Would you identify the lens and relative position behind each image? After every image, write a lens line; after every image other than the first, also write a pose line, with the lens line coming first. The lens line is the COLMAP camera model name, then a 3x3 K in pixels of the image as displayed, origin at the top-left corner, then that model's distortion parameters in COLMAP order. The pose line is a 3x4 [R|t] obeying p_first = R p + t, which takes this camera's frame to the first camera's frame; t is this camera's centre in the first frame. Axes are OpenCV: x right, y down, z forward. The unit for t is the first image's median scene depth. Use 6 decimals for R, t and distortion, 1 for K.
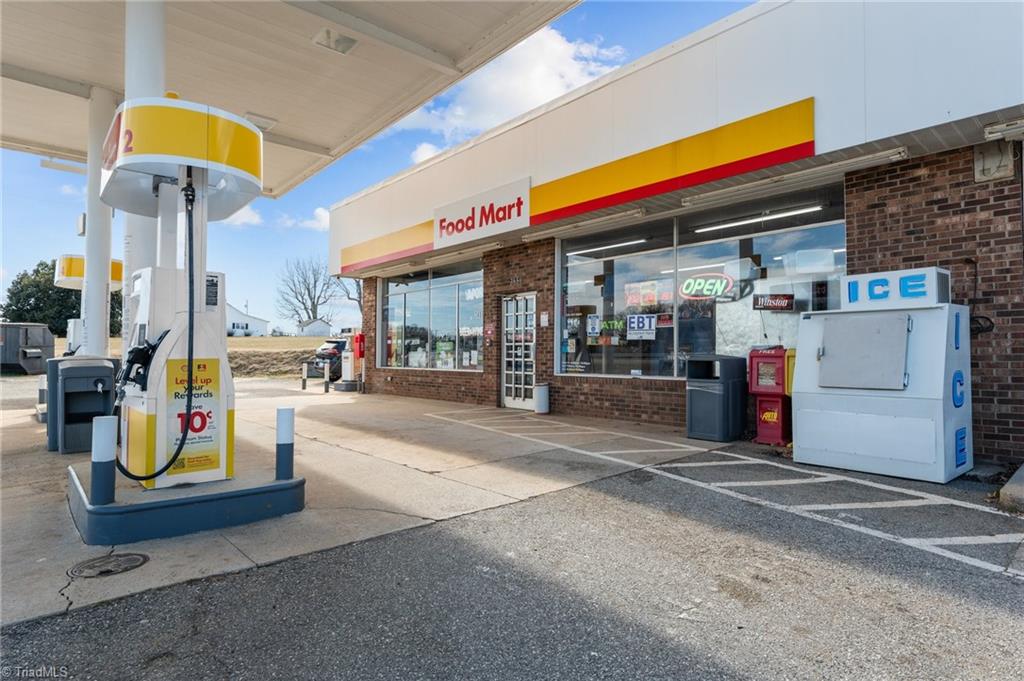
lens RADIAL K [[563.8, 0, 512.0], [0, 563.8, 340.5], [0, 0, 1]] dist [0.005133, 0.001199]
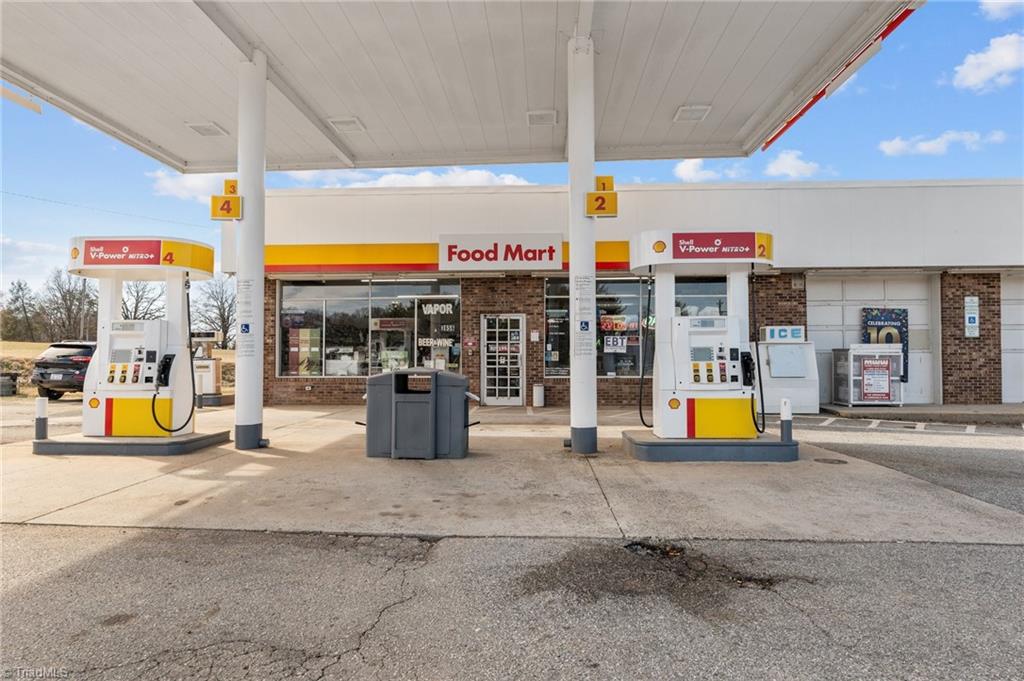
lens RADIAL K [[563.8, 0, 512.0], [0, 563.8, 340.5], [0, 0, 1]] dist [0.005133, 0.001199]
pose [[0.686652, 0.017522, 0.726775, -0.969720], [-0.015819, 0.999833, -0.009159, -0.014096], [-0.726814, -0.005208, 0.686815, 0.134742]]
